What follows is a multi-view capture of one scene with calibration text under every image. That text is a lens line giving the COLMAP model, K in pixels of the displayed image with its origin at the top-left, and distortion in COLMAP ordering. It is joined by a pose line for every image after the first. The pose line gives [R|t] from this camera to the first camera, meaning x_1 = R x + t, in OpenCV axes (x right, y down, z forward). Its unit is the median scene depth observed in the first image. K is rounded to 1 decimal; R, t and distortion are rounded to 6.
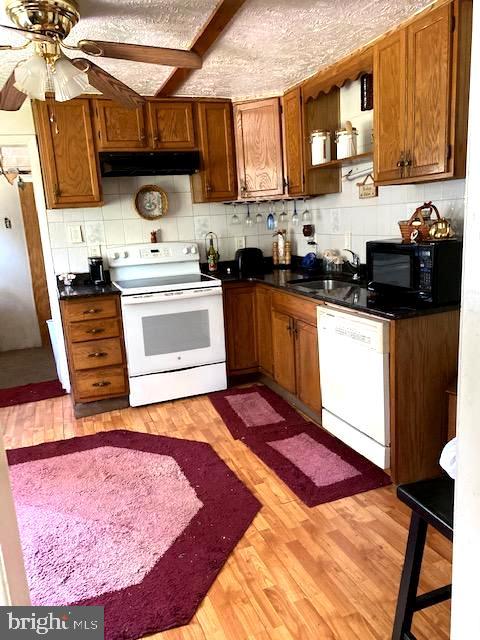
lens RADIAL K [[488.3, 0, 241.0], [0, 488.3, 321.9], [0, 0, 1]] dist [0.052274, -0.060316]
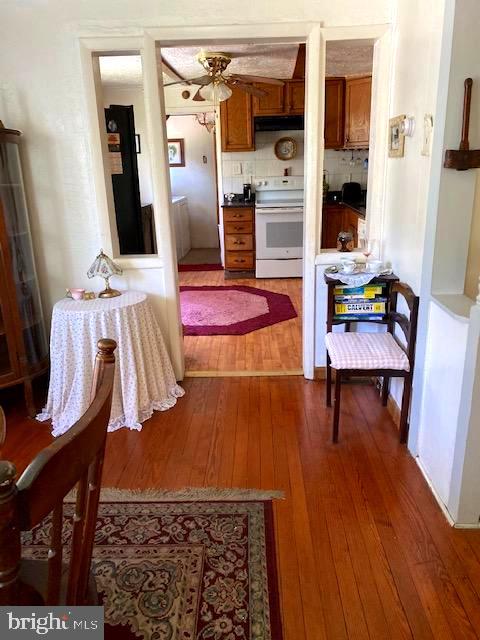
lens RADIAL K [[488.3, 0, 241.1], [0, 488.3, 321.5], [0, 0, 1]] dist [0.052274, -0.060316]
pose [[0.923447, 0.146624, -0.354609, 0.334221], [-0.102861, 0.984884, 0.139366, 0.093879], [0.369683, -0.092222, 0.924570, -0.553774]]
